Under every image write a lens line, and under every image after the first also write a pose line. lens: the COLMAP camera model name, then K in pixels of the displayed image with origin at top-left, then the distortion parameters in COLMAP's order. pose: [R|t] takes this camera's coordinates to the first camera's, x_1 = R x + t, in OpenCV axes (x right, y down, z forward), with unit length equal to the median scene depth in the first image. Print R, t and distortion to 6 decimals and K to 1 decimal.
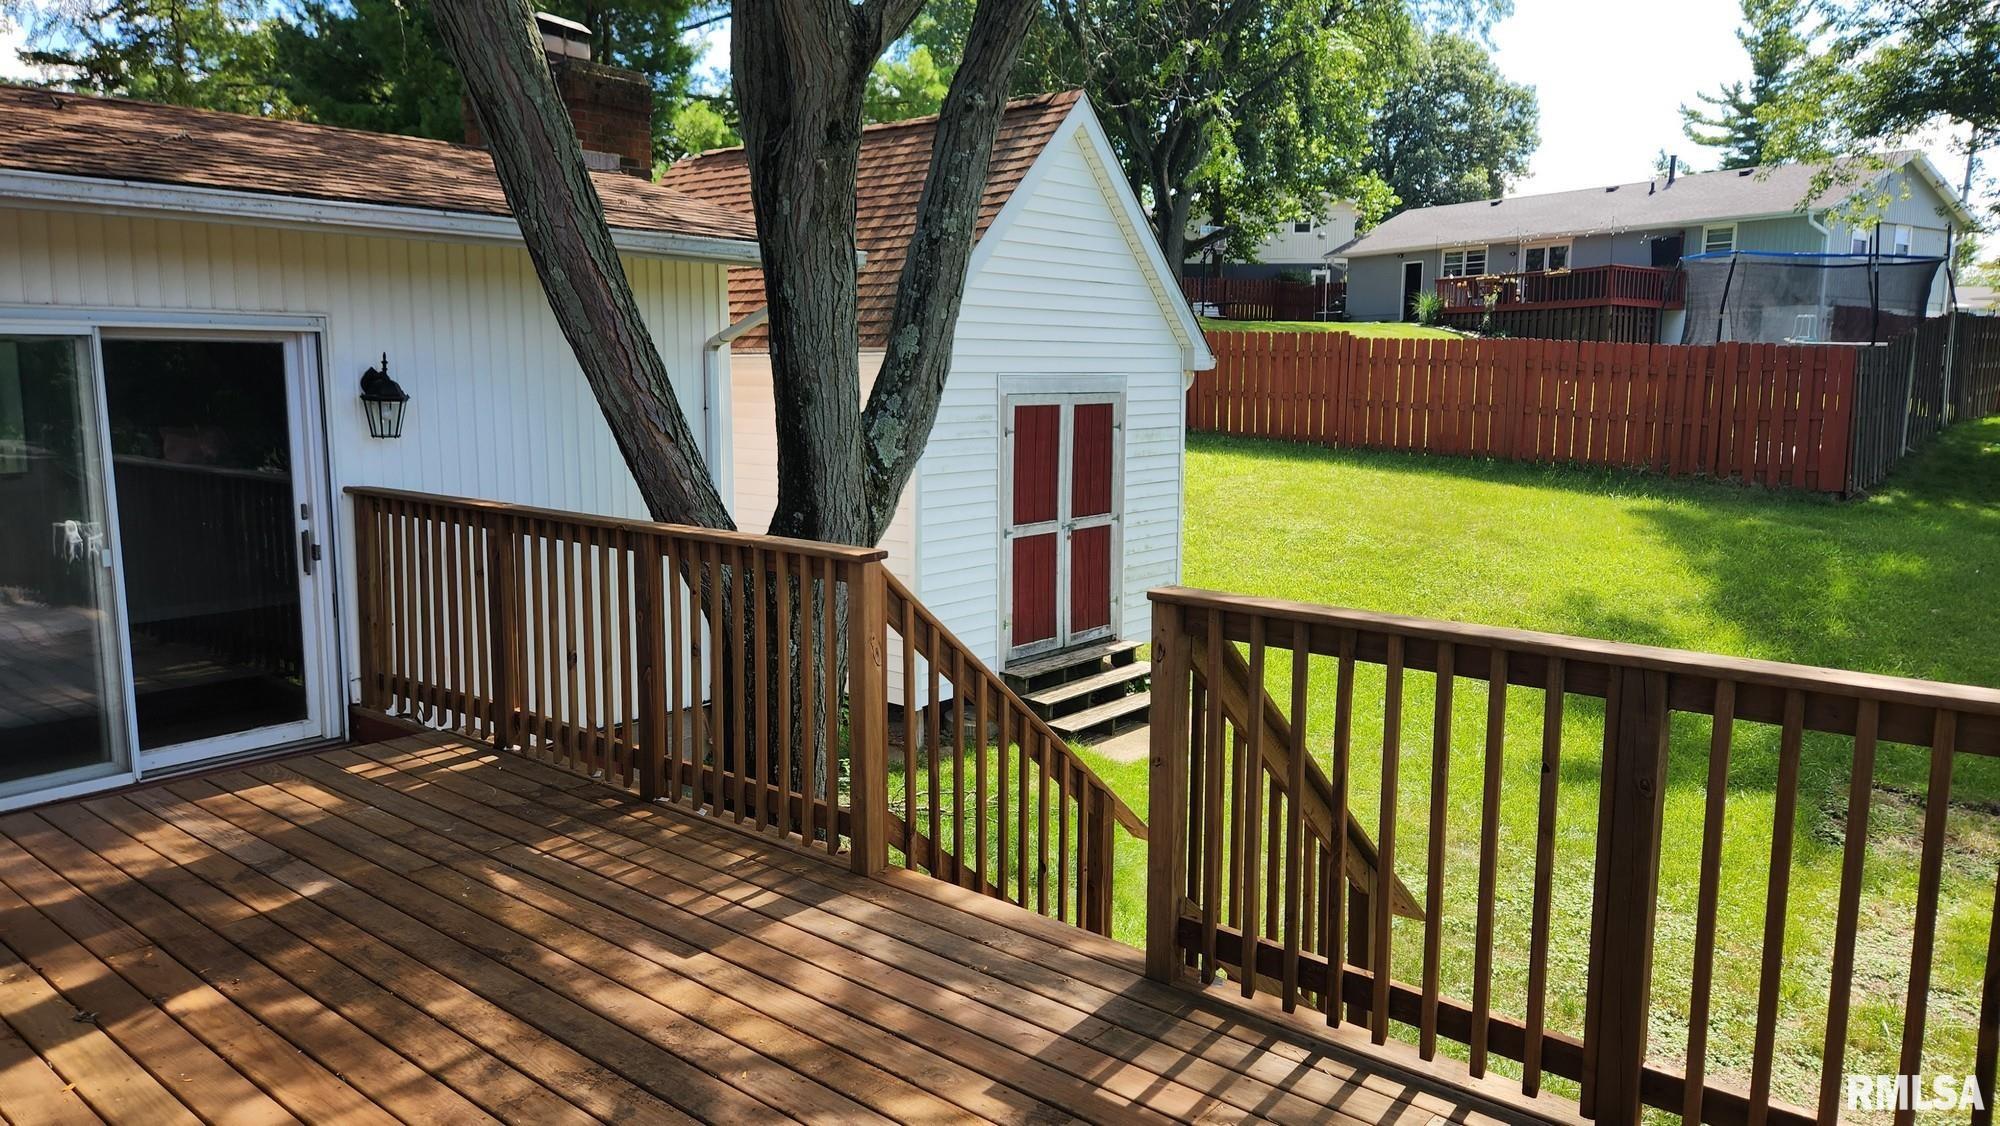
lens RADIAL K [[1333.8, 0, 1005.3], [0, 1333.8, 556.4], [0, 0, 1]] dist [0.077618, -0.071698]
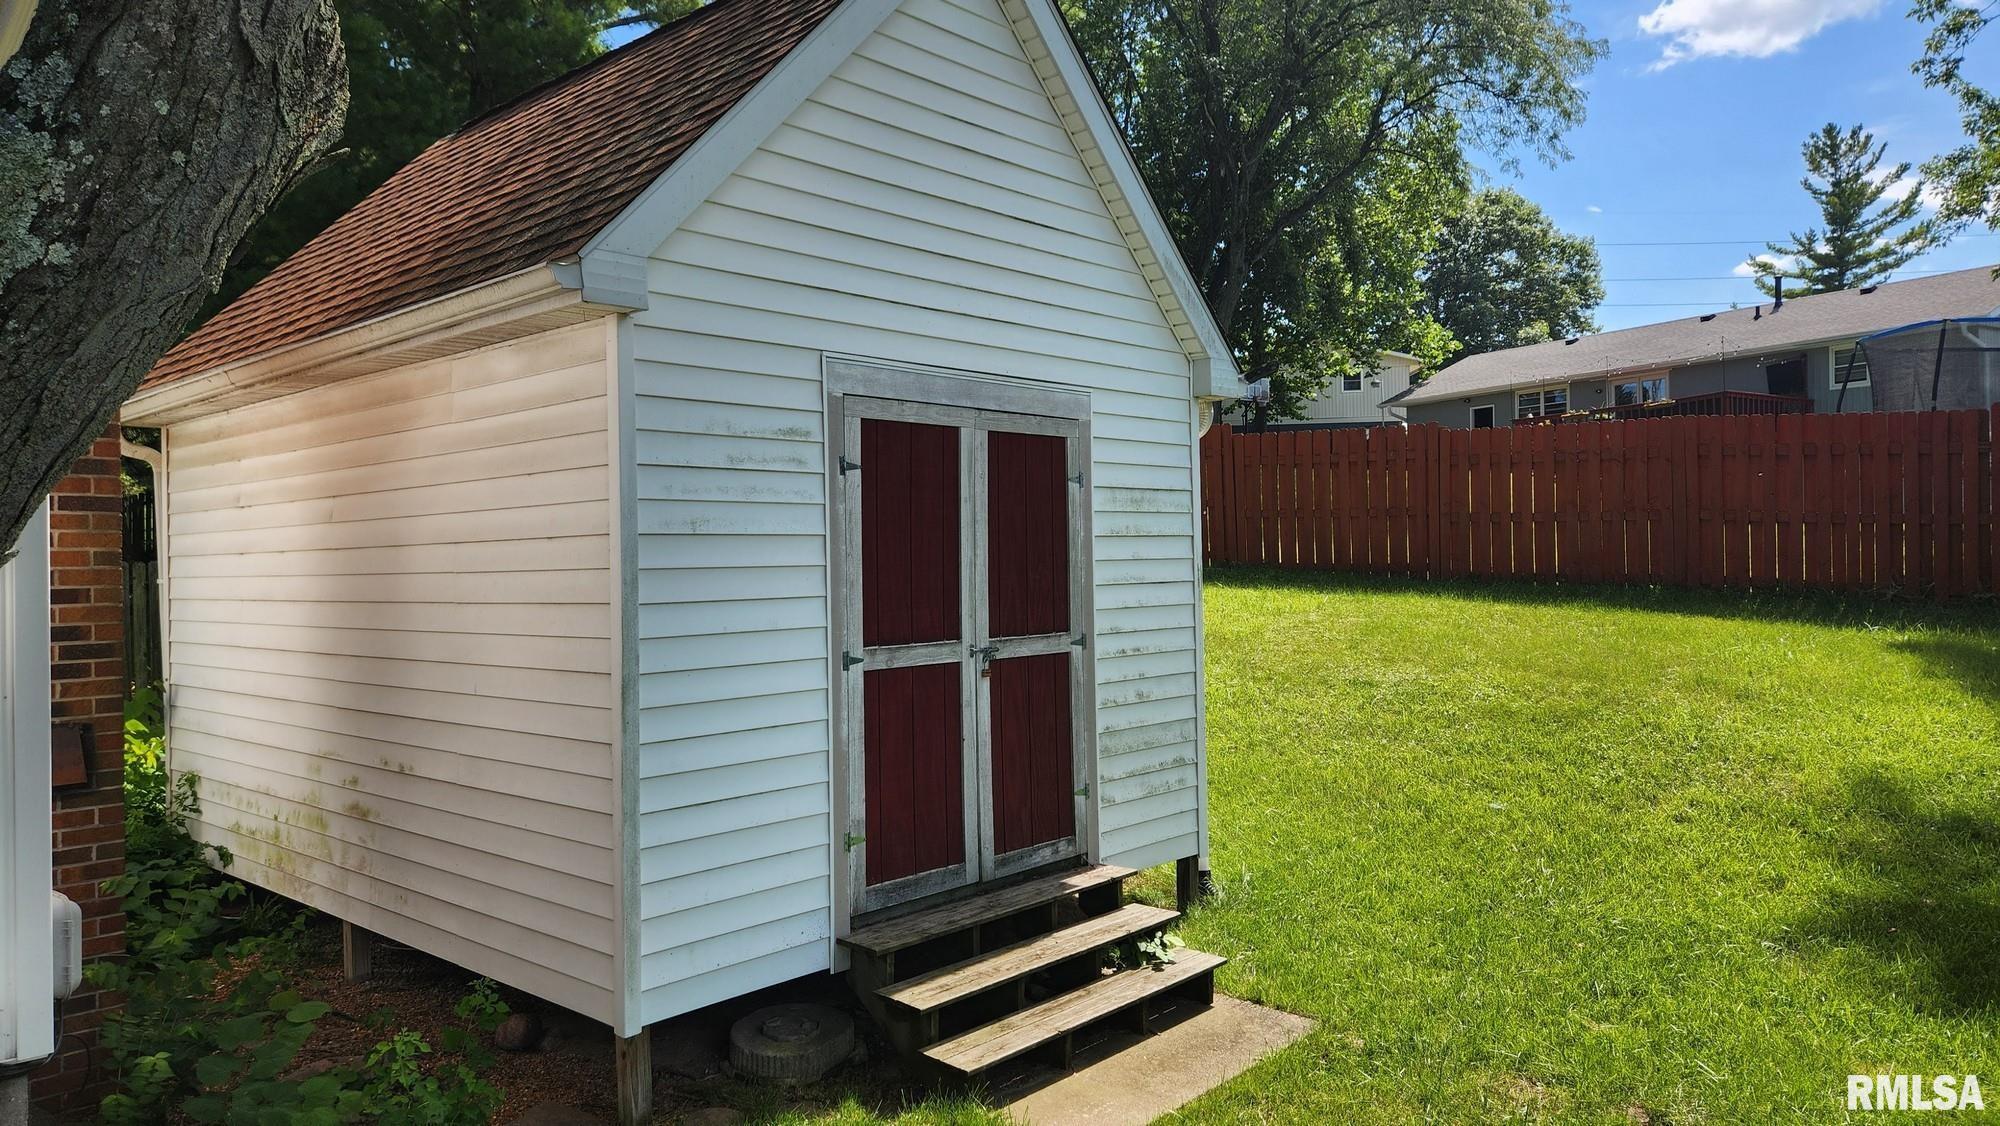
lens RADIAL K [[1333.8, 0, 981.0], [0, 1333.8, 551.6], [0, 0, 1]] dist [0.077618, -0.071698]
pose [[0.998165, -0.022861, -0.056070, 0.070892], [0.014349, 0.988918, -0.147766, 0.015490], [0.058827, 0.146691, 0.987432, 0.419239]]
